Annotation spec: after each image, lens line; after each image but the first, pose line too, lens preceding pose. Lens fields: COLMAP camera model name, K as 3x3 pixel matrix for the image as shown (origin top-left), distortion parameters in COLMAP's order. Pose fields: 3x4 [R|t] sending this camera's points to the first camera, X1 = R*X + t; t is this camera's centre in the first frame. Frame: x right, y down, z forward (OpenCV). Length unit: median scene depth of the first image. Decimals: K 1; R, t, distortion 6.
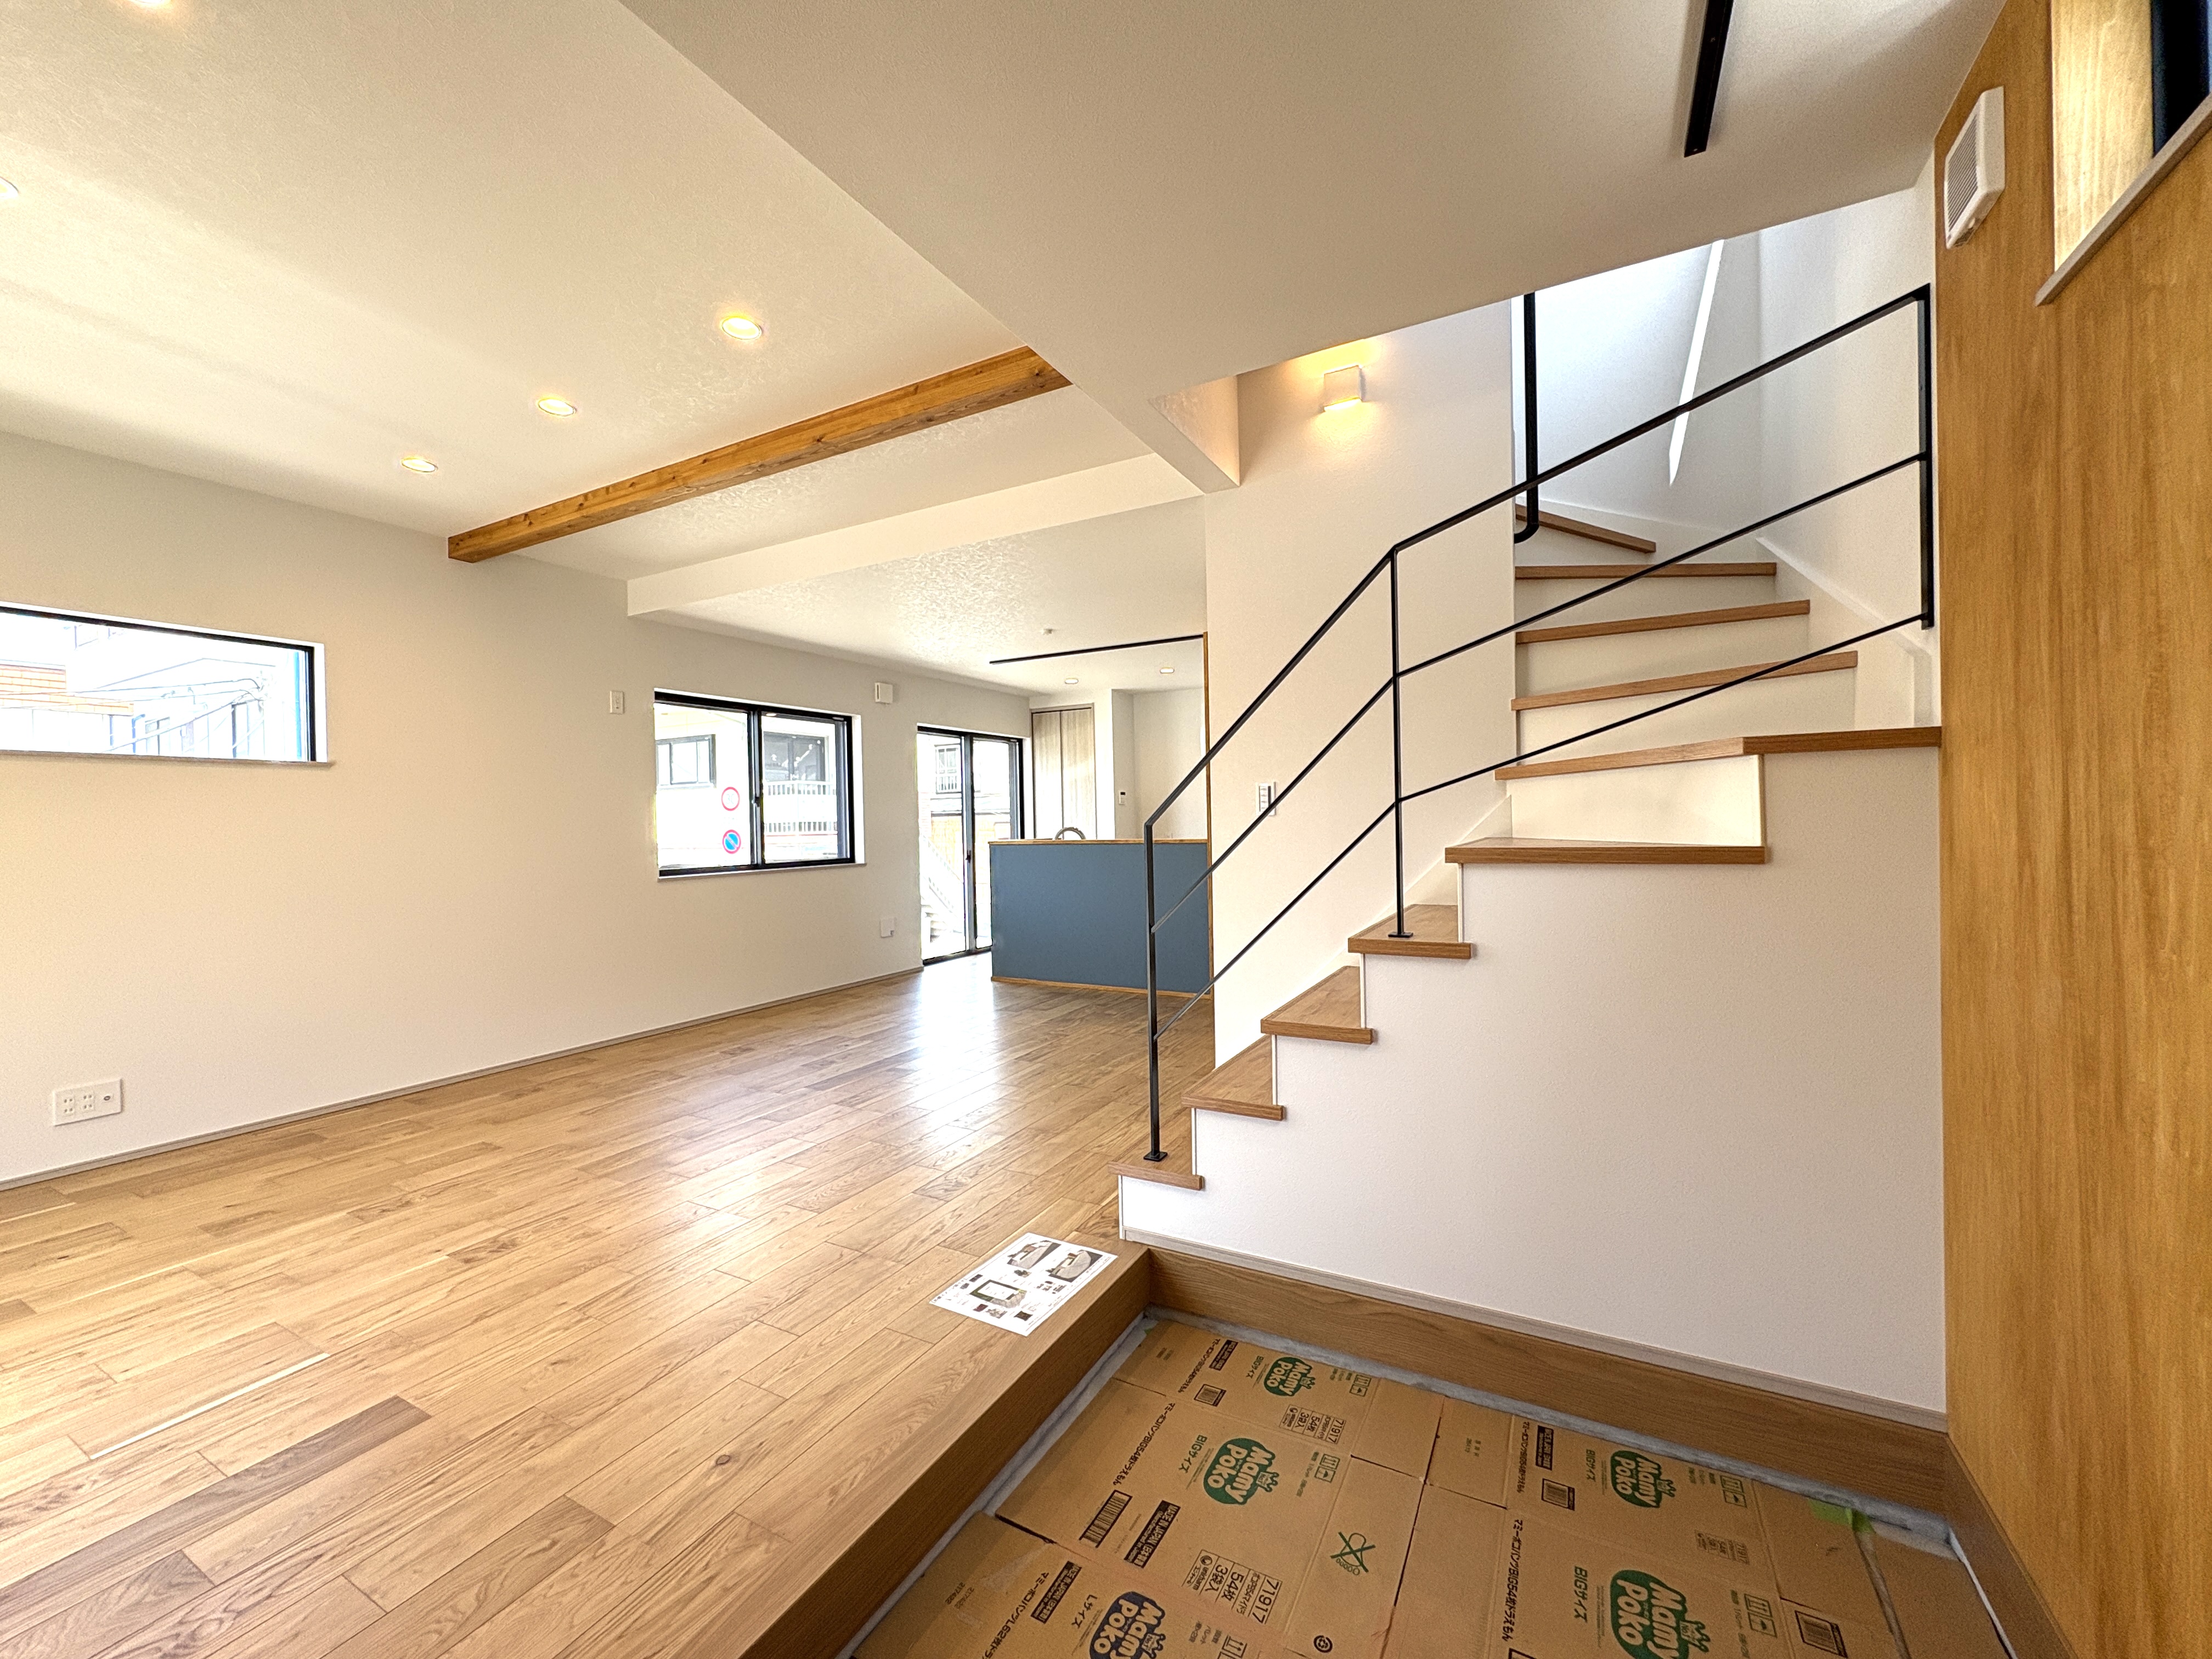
lens RADIAL K [[878.9, 0, 1104.9], [0, 878.9, 828.7], [0, 0, 1]] dist [0.000034, -0.000117]
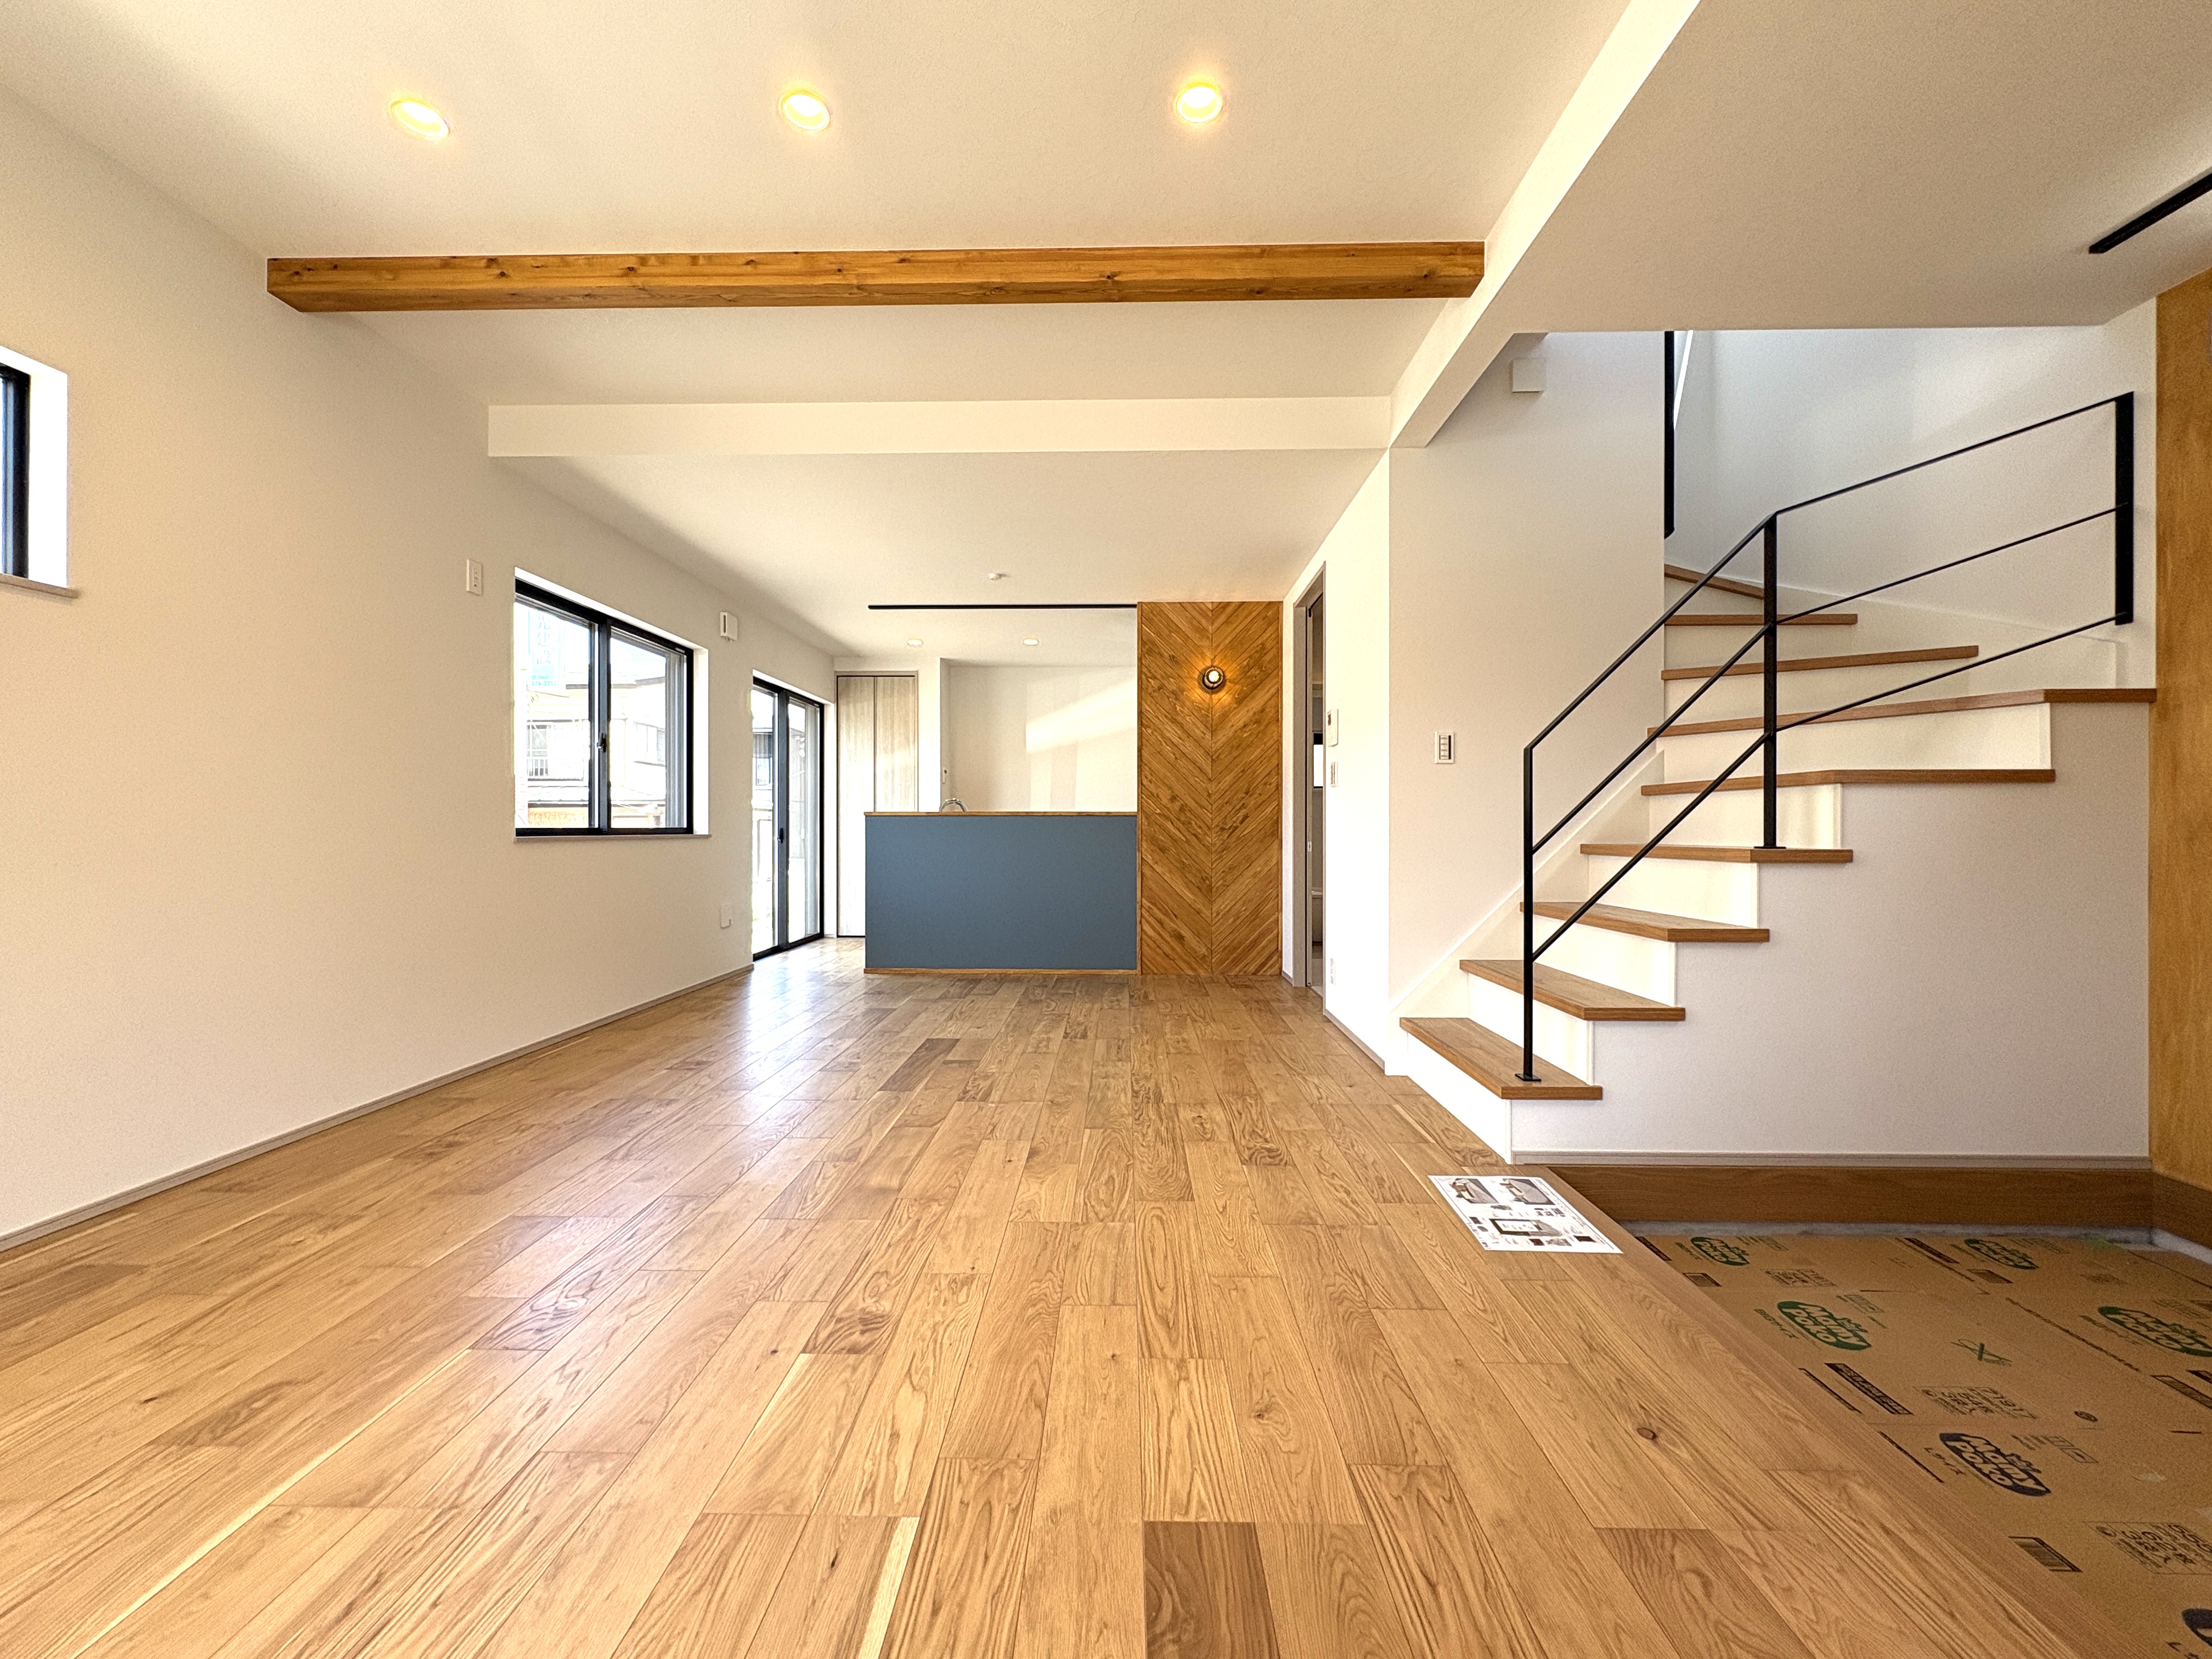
lens RADIAL K [[878.9, 0, 1104.9], [0, 878.9, 828.7], [0, 0, 1]] dist [0.000034, -0.000117]
pose [[0.887619, 0.021090, 0.460096, -0.882283], [-0.014865, 0.999742, -0.017149, 0.116317], [-0.460339, 0.008382, 0.887703, 0.340335]]
